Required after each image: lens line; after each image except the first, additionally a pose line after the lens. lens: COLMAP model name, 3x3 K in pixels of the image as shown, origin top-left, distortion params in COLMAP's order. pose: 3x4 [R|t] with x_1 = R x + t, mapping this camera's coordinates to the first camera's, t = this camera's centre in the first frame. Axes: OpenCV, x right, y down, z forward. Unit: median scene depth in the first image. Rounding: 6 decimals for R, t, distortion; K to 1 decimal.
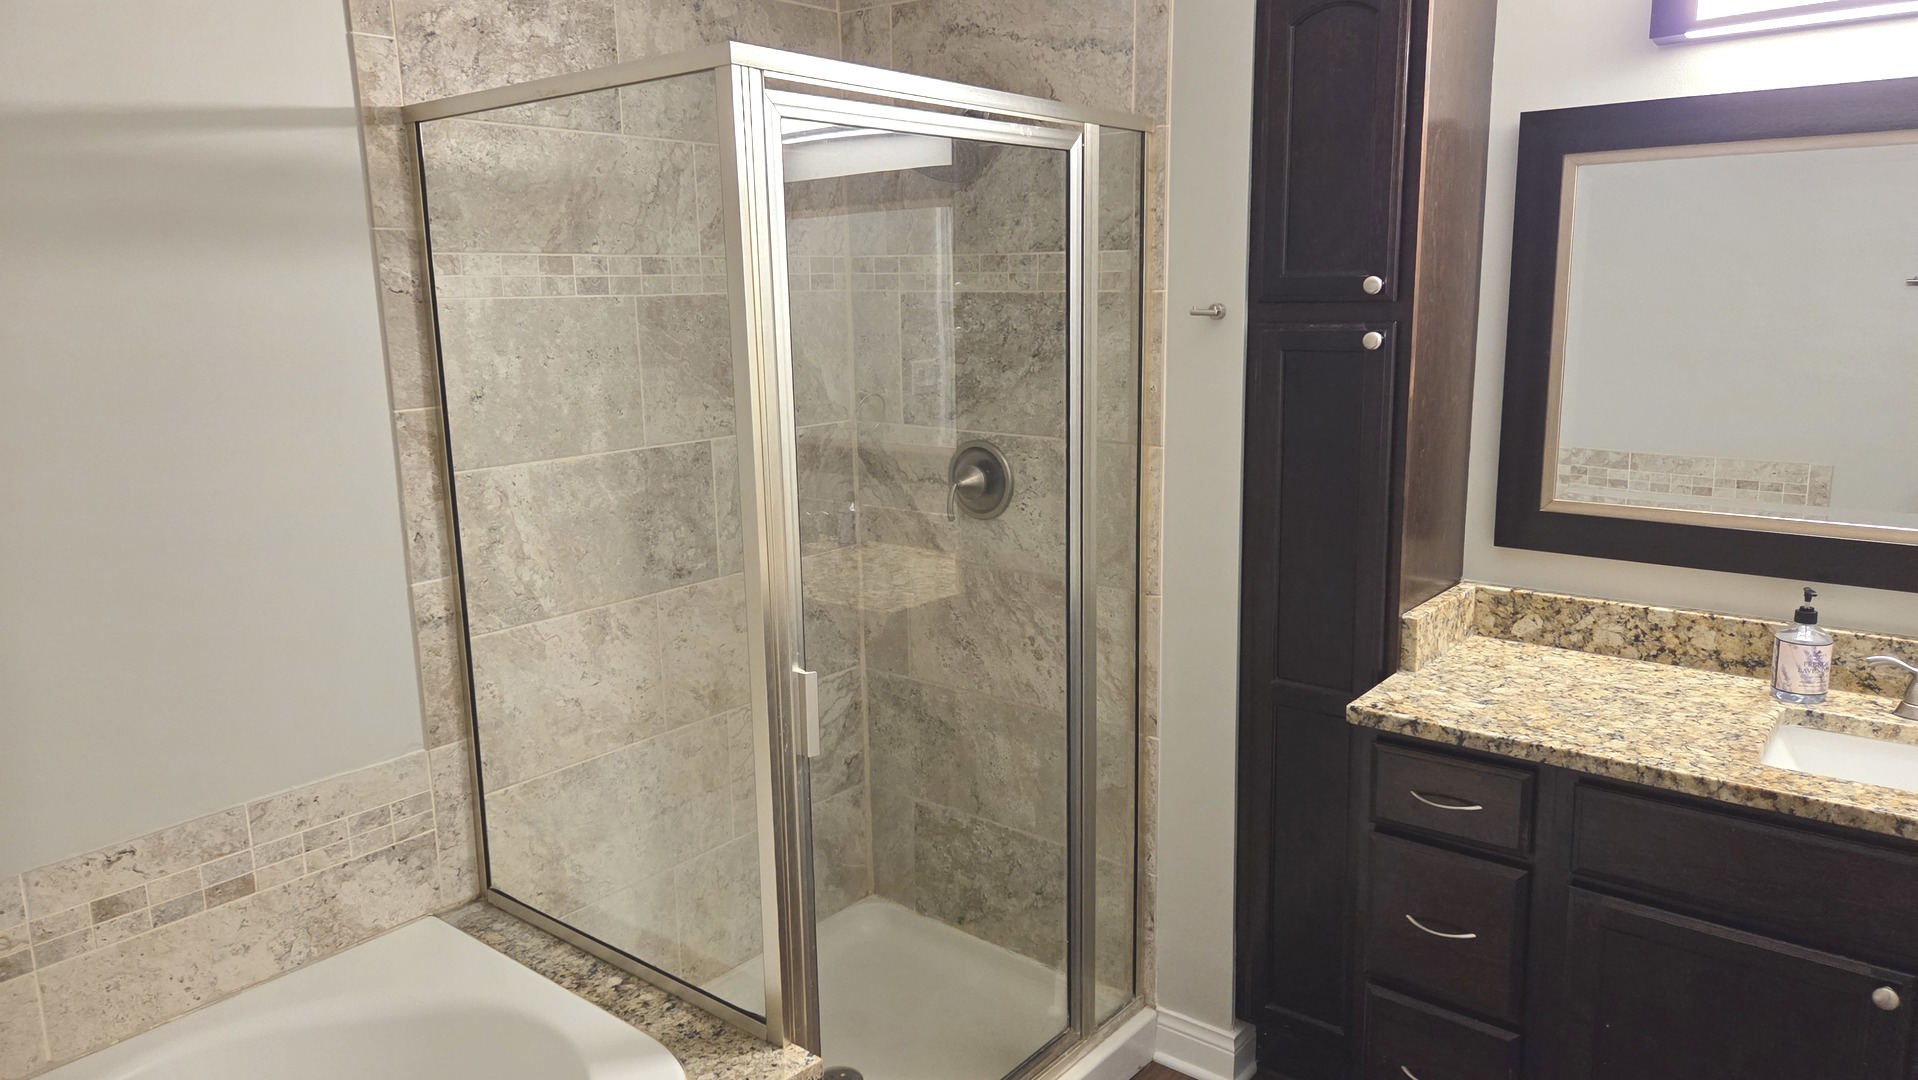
lens RADIAL K [[1292.7, 0, 954.7], [0, 1292.7, 529.6], [0, 0, 1]] dist [0.082419, -0.075959]
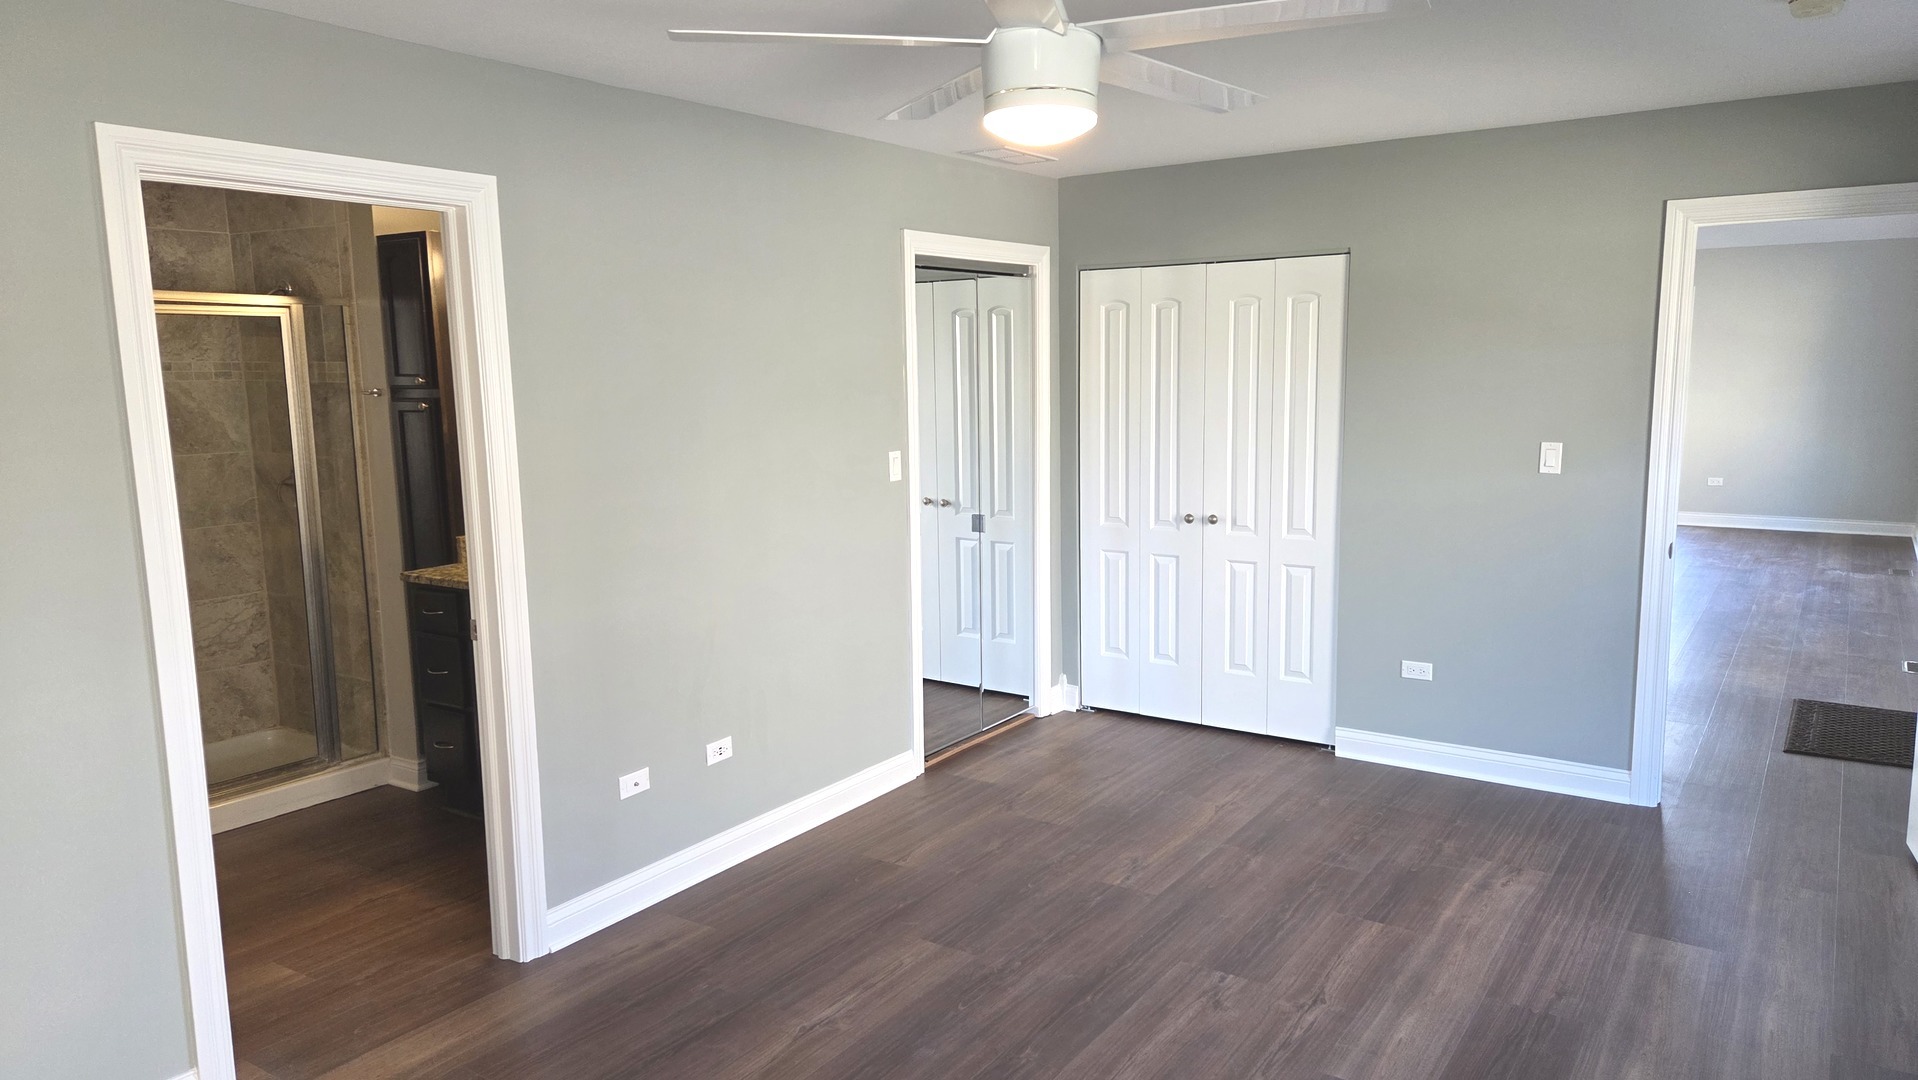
lens RADIAL K [[1280.7, 0, 953.3], [0, 1280.7, 529.9], [0, 0, 1]] dist [0.074538, -0.057571]
pose [[0.996497, -0.011888, 0.082777, 0.940364], [0.016495, 0.998340, -0.055190, 0.177754], [-0.081984, 0.056362, 0.995039, -1.107317]]
